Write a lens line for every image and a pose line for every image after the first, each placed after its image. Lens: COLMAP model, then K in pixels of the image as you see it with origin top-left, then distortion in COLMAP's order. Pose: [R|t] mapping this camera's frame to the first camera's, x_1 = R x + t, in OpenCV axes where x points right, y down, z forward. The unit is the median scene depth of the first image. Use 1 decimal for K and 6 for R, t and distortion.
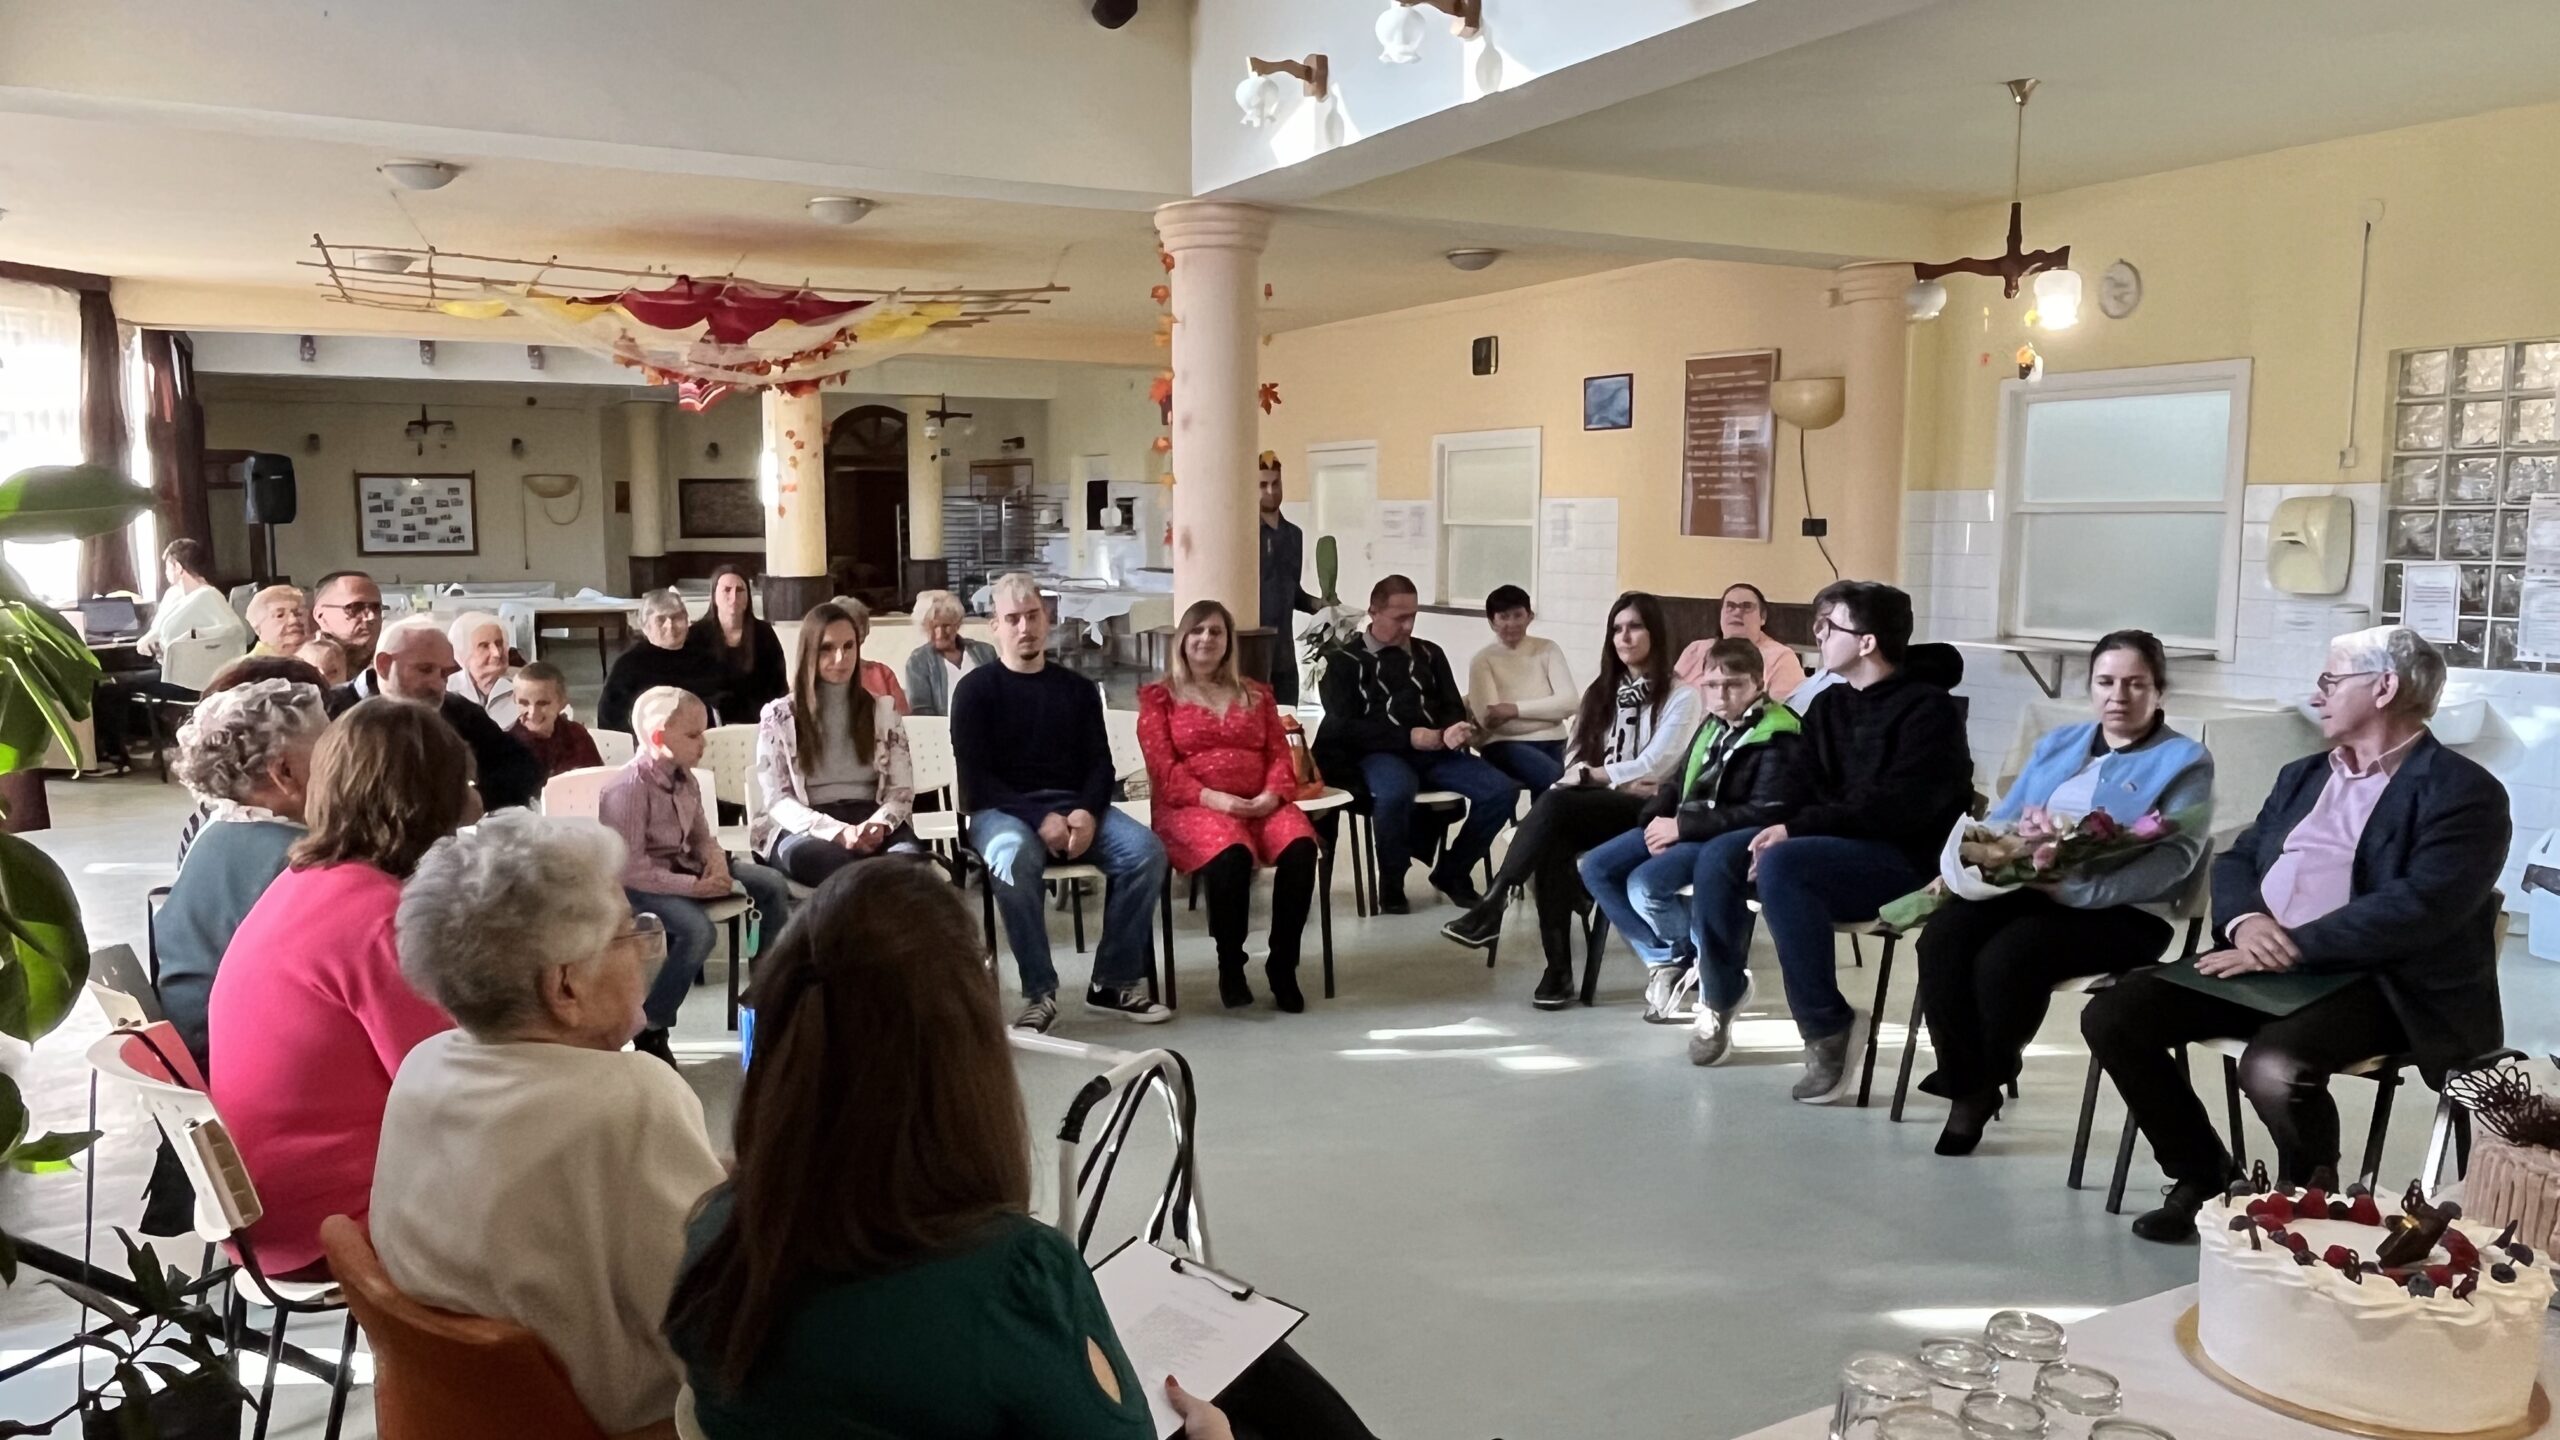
lens RADIAL K [[1806.9, 0, 1277.0], [0, 1806.9, 716.9], [0, 0, 1]] dist [-0.004834, -0.006748]
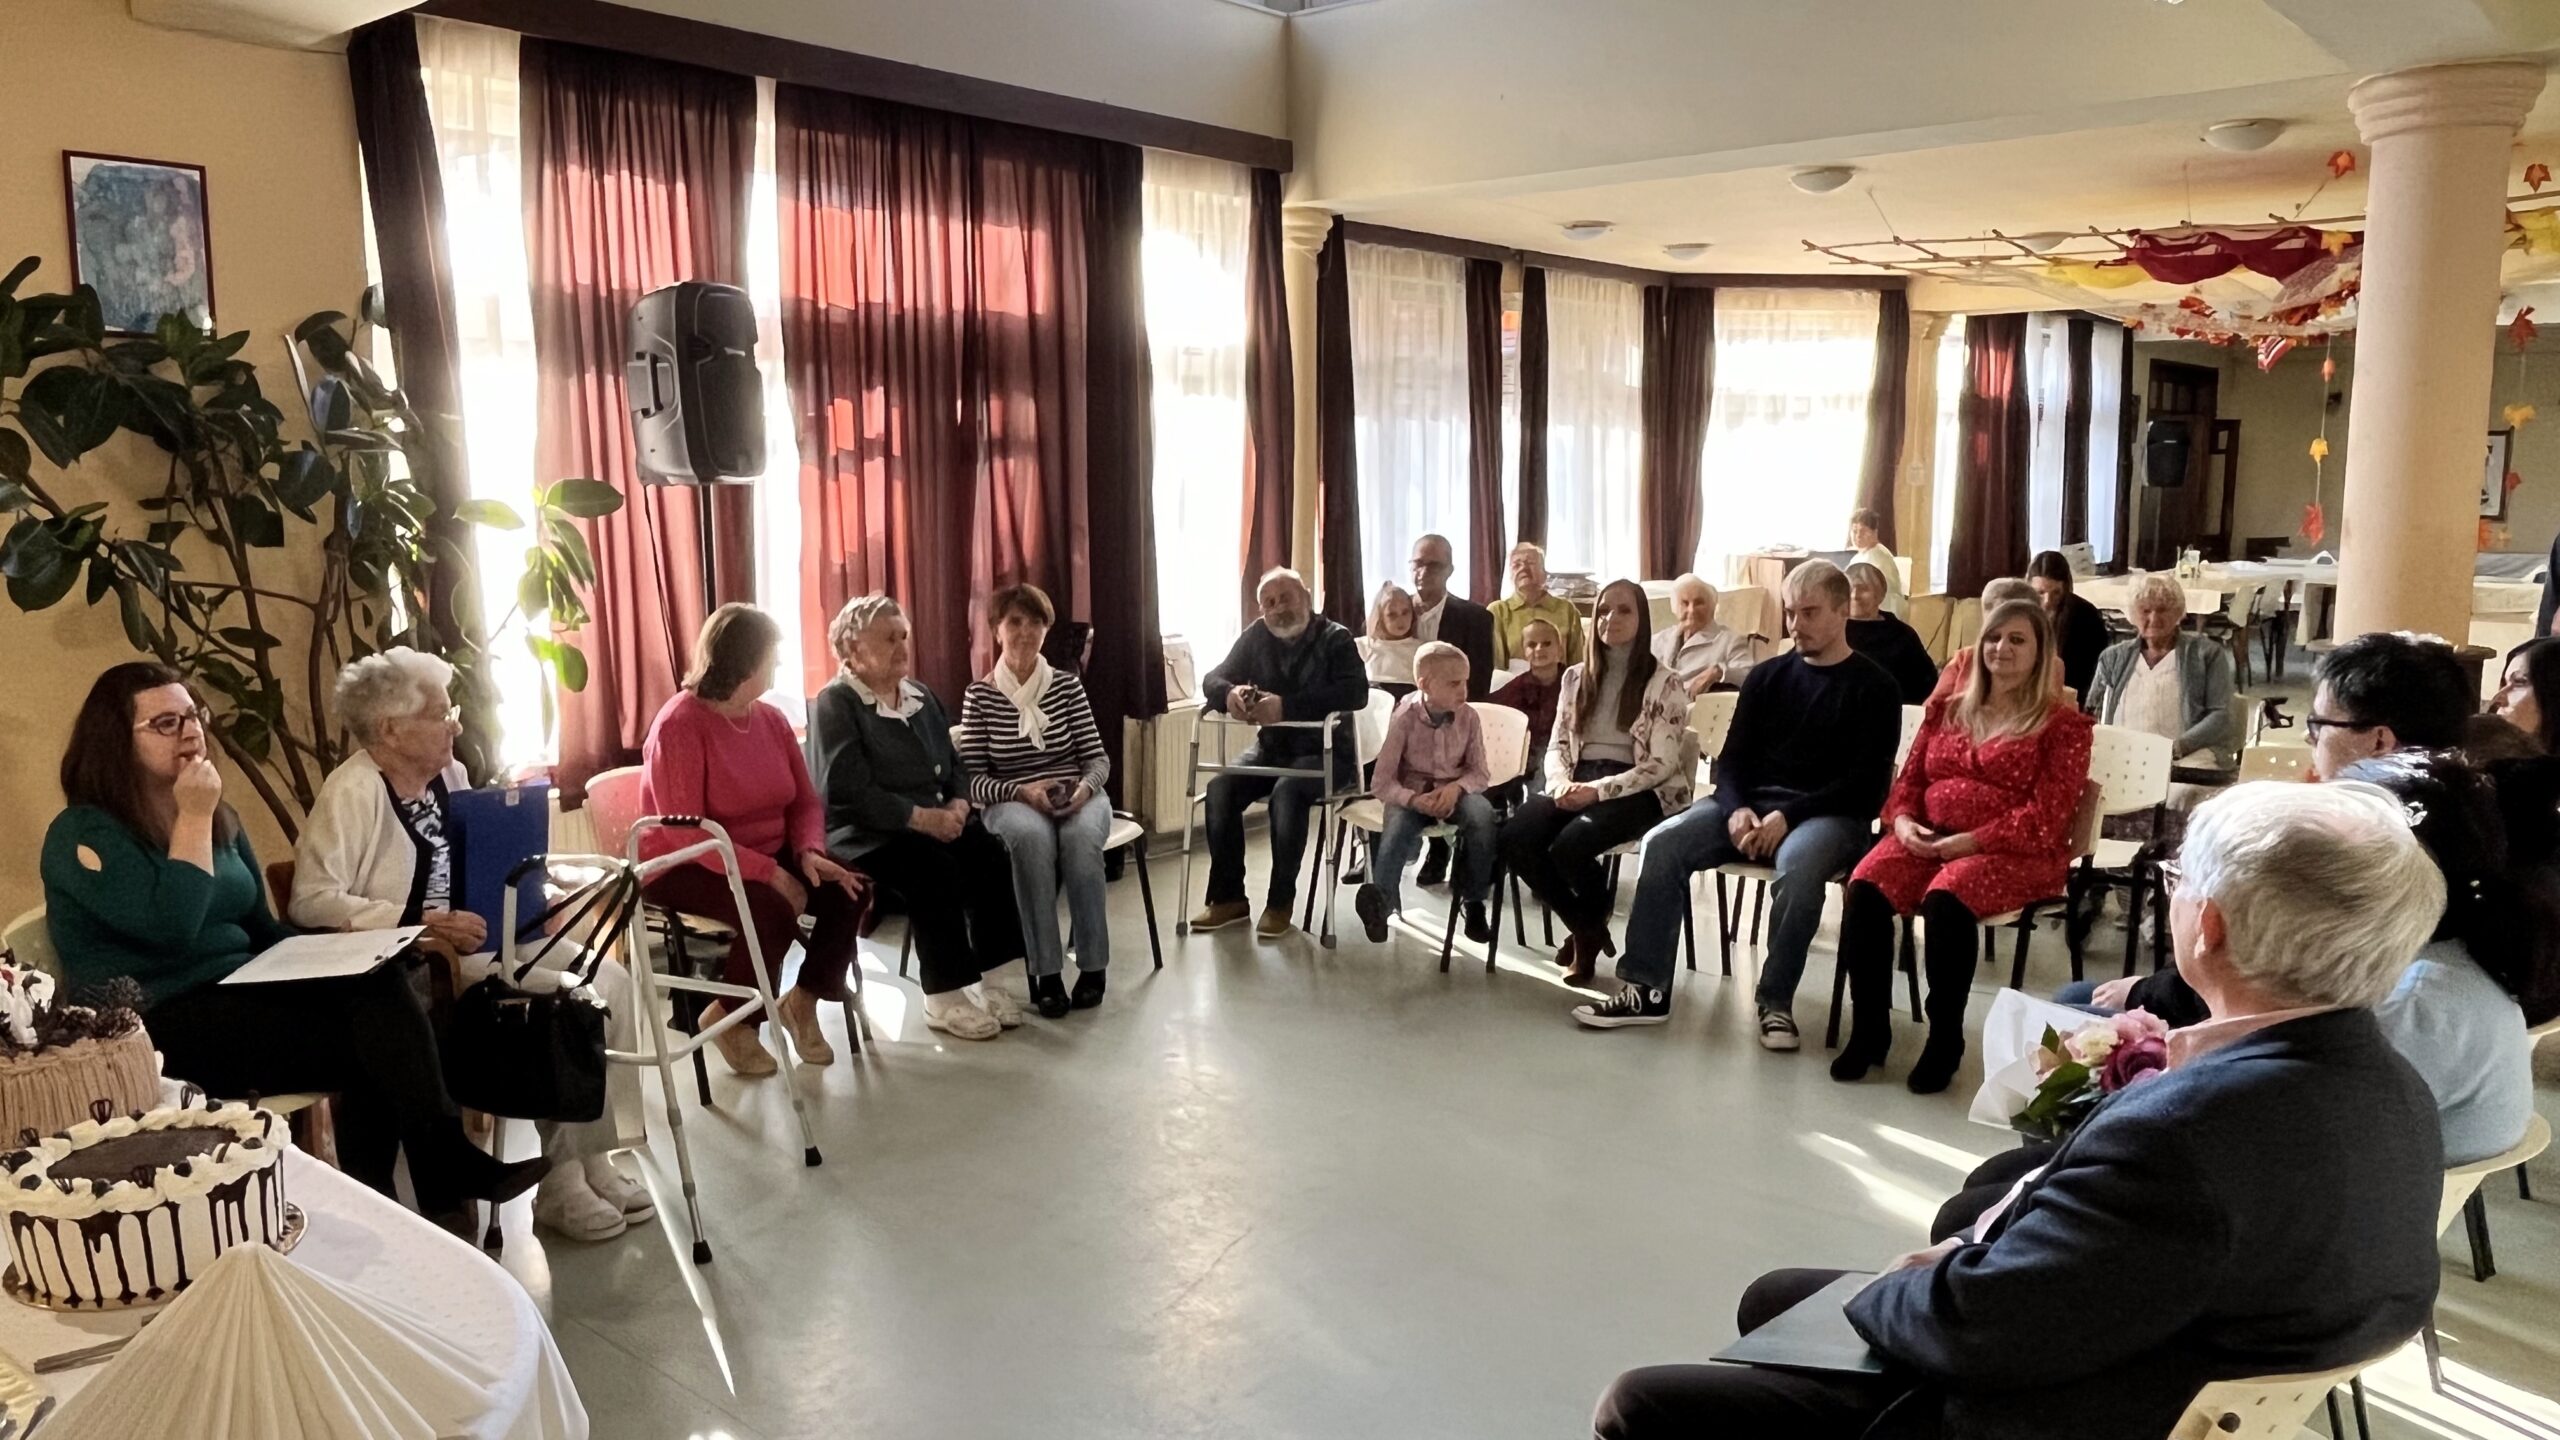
lens RADIAL K [[1806.9, 0, 1267.2], [0, 1806.9, 737.8], [0, 0, 1]] dist [-0.004834, -0.006748]
pose [[0.343622, 0.137081, -0.929049, 0.349694], [-0.102310, 0.988865, 0.108066, -0.031886], [0.933519, 0.057917, 0.353820, 0.216028]]
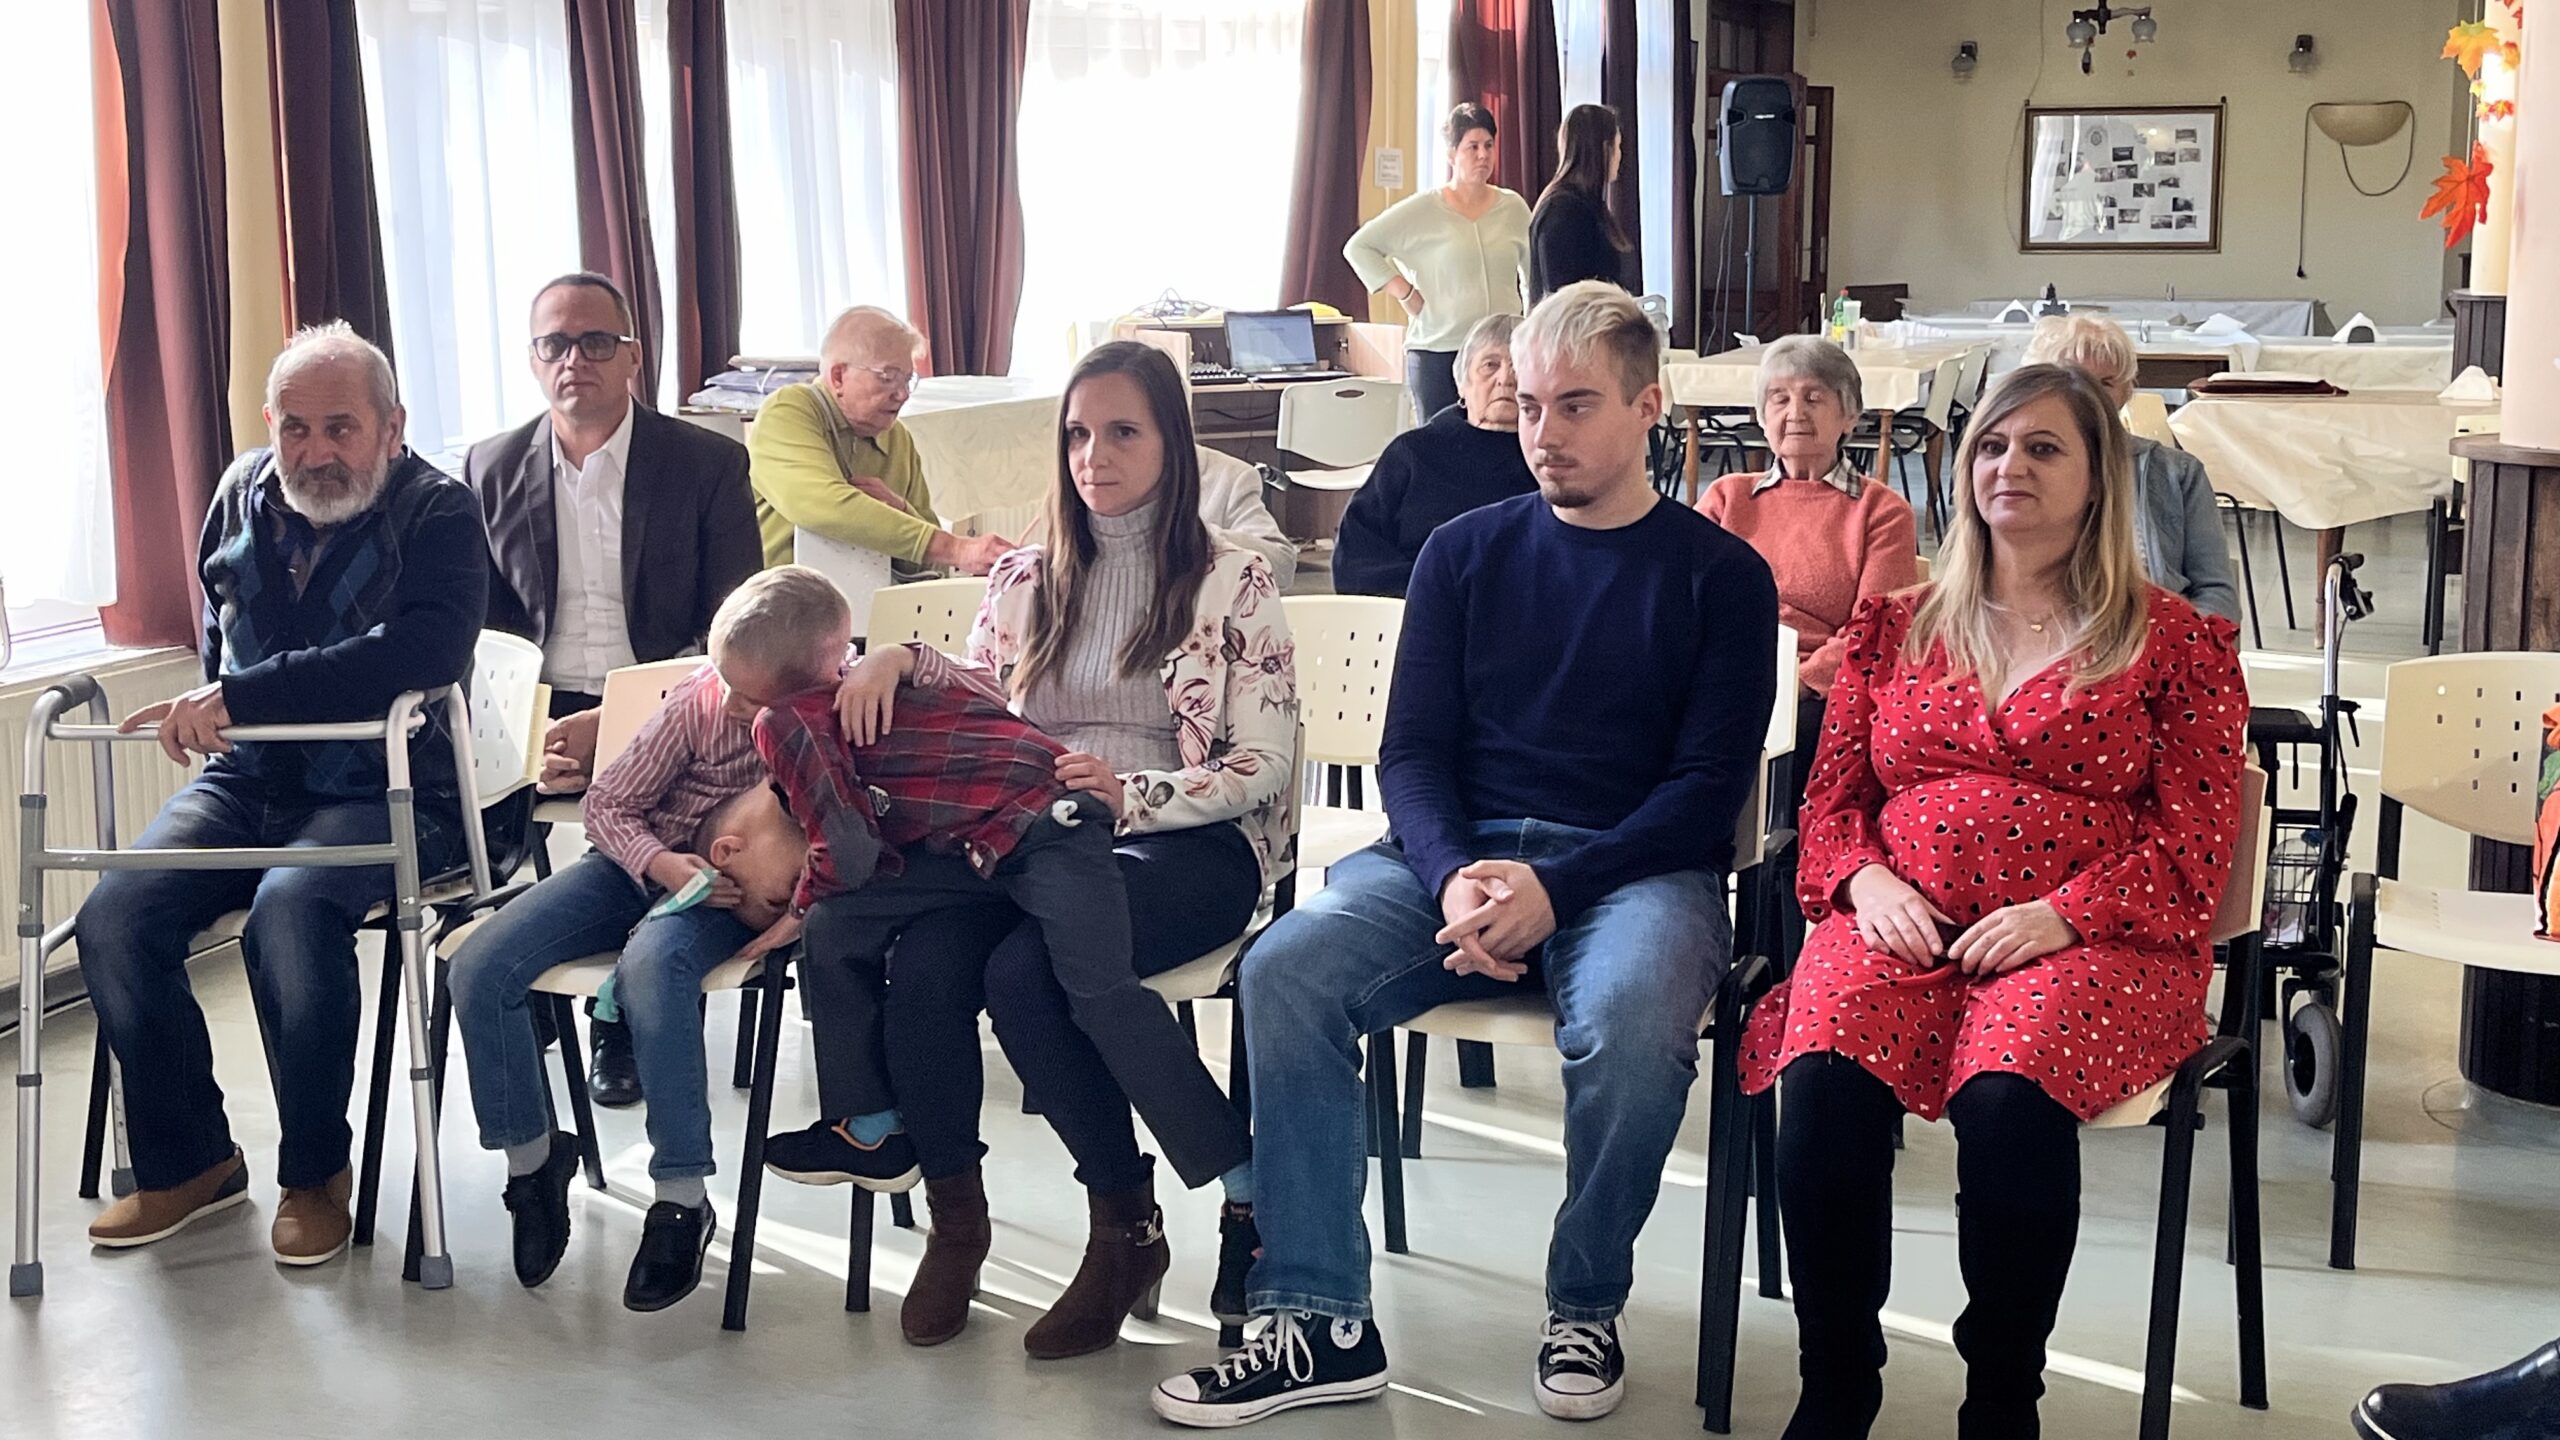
lens RADIAL K [[3118.0, 0, 1266.1], [0, 3118.0, 716.0], [0, 0, 1]] dist [0.019997, 0.000000]
pose [[0.651889, 0.119071, -0.748908, 0.191130], [-0.077022, 0.992885, 0.090818, -0.021815], [0.754393, -0.001521, 0.656422, 0.260849]]
